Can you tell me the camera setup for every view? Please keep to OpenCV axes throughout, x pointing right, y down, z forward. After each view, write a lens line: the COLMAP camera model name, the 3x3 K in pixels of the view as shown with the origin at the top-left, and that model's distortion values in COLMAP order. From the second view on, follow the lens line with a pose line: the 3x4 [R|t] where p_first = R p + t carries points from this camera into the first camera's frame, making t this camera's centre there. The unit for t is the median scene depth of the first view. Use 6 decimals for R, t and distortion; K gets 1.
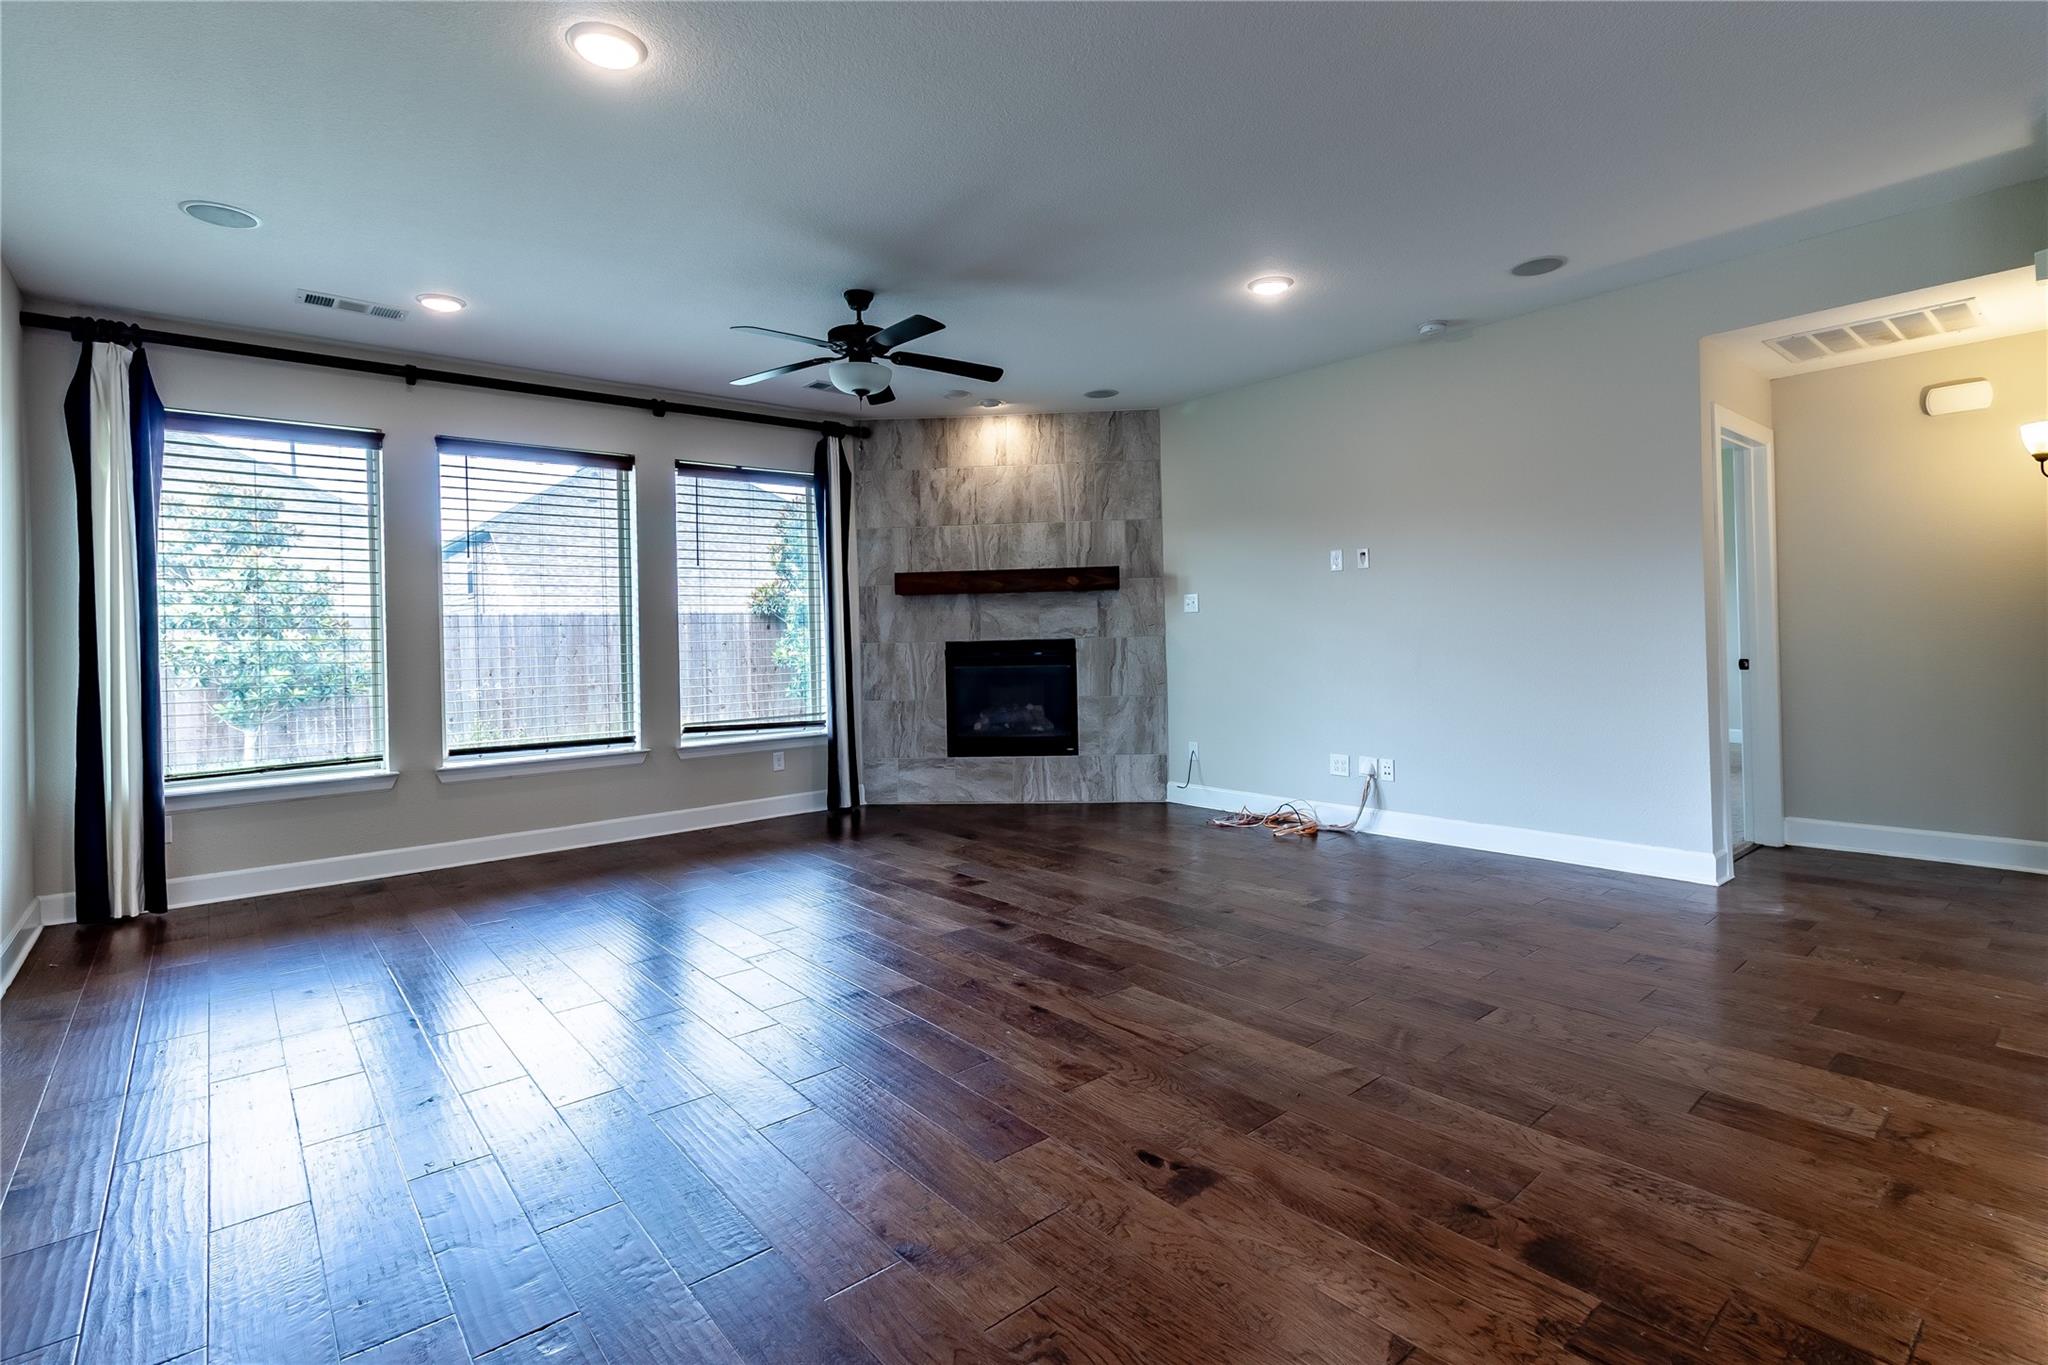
lens RADIAL K [[972.9, 0, 1033.3], [0, 972.9, 631.9], [0, 0, 1]] dist [0.011549, 0.000912]
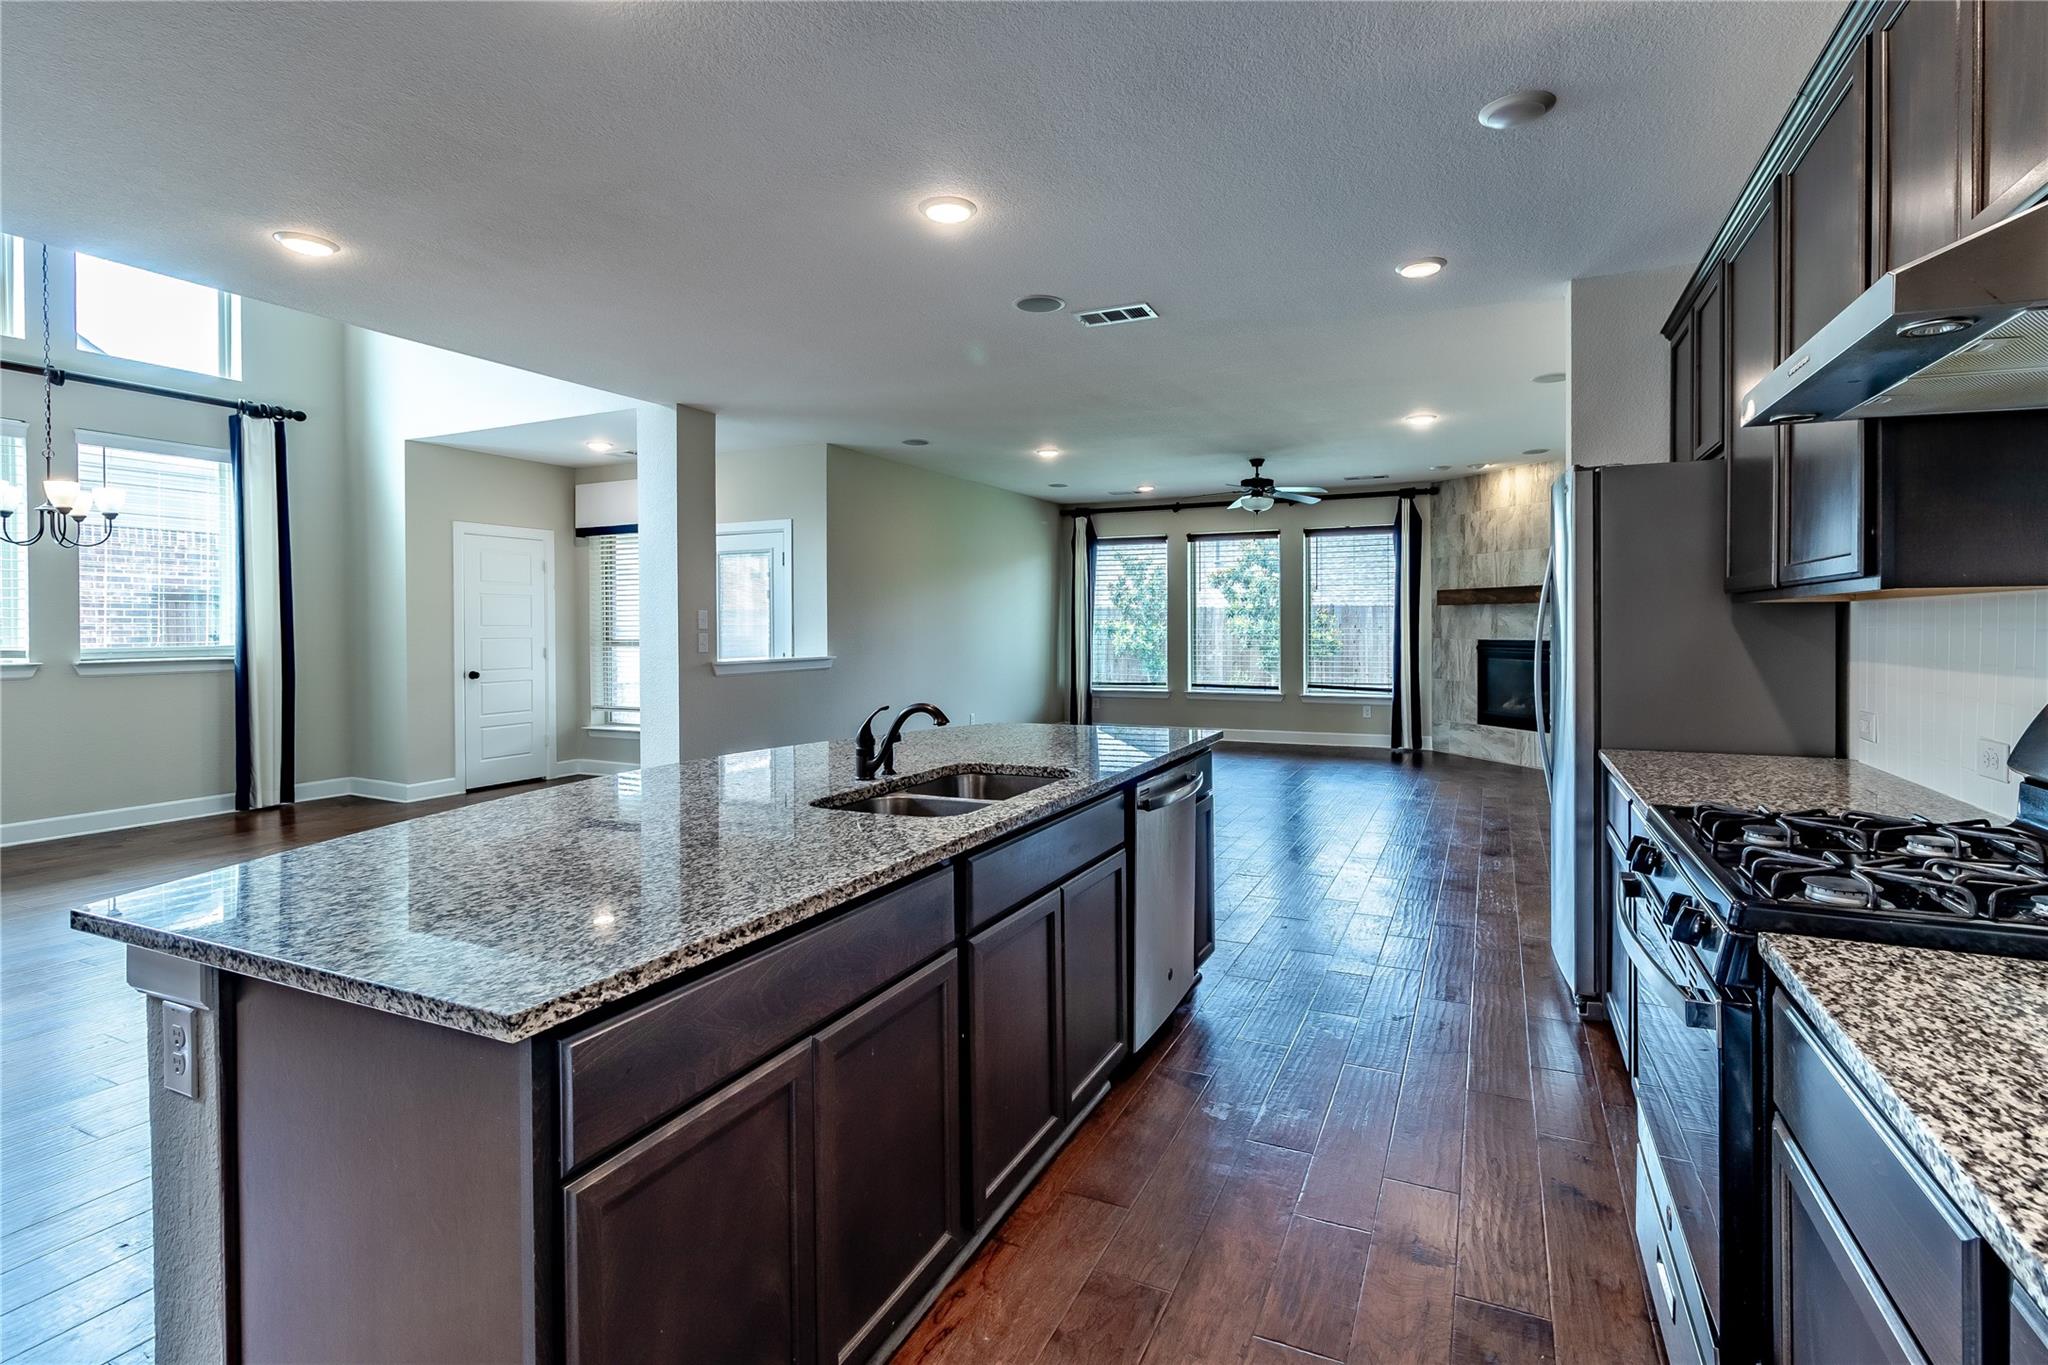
lens RADIAL K [[972.9, 0, 1033.3], [0, 972.9, 631.9], [0, 0, 1]] dist [0.011549, 0.000912]
pose [[0.408804, 0.027603, -0.912205, 0.937579], [-0.002223, 0.999570, 0.029250, -0.040269], [0.912620, -0.009930, 0.408689, -0.129445]]
